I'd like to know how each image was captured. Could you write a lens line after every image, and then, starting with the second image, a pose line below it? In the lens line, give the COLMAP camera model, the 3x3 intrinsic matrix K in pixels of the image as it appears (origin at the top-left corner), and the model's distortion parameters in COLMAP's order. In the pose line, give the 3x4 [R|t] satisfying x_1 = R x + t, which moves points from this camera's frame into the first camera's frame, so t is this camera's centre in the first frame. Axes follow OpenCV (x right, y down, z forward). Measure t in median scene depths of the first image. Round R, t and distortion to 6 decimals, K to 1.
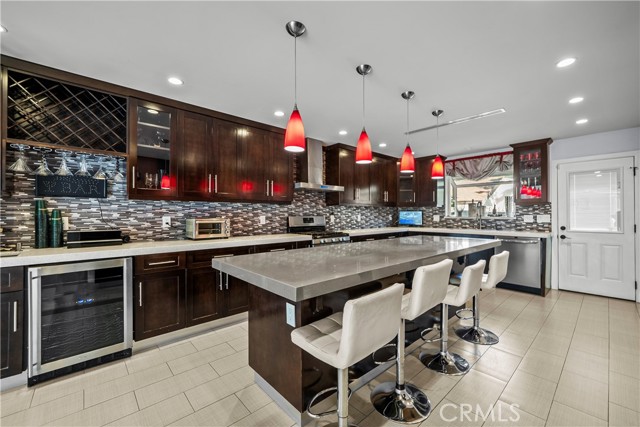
lens RADIAL K [[289.2, 0, 320.0], [0, 289.2, 213.5], [0, 0, 1]] dist [0.000440, 0.000157]
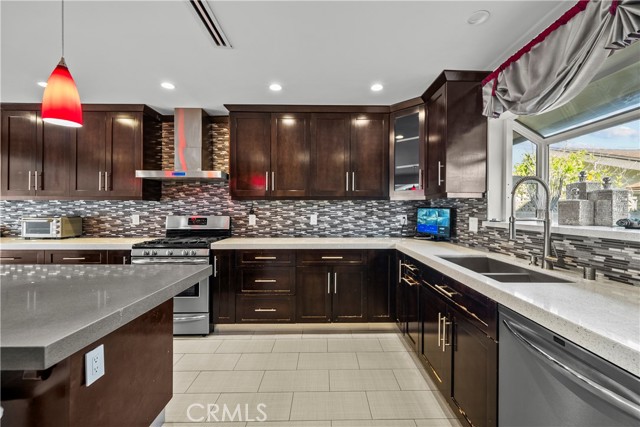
lens RADIAL K [[289.2, 0, 320.0], [0, 289.2, 213.5], [0, 0, 1]] dist [0.000440, 0.000157]
pose [[0.711768, 0.004142, -0.702403, 0.672494], [-0.001832, 0.999990, 0.004040, 0.000167], [0.702412, -0.001589, 0.711768, 0.677793]]
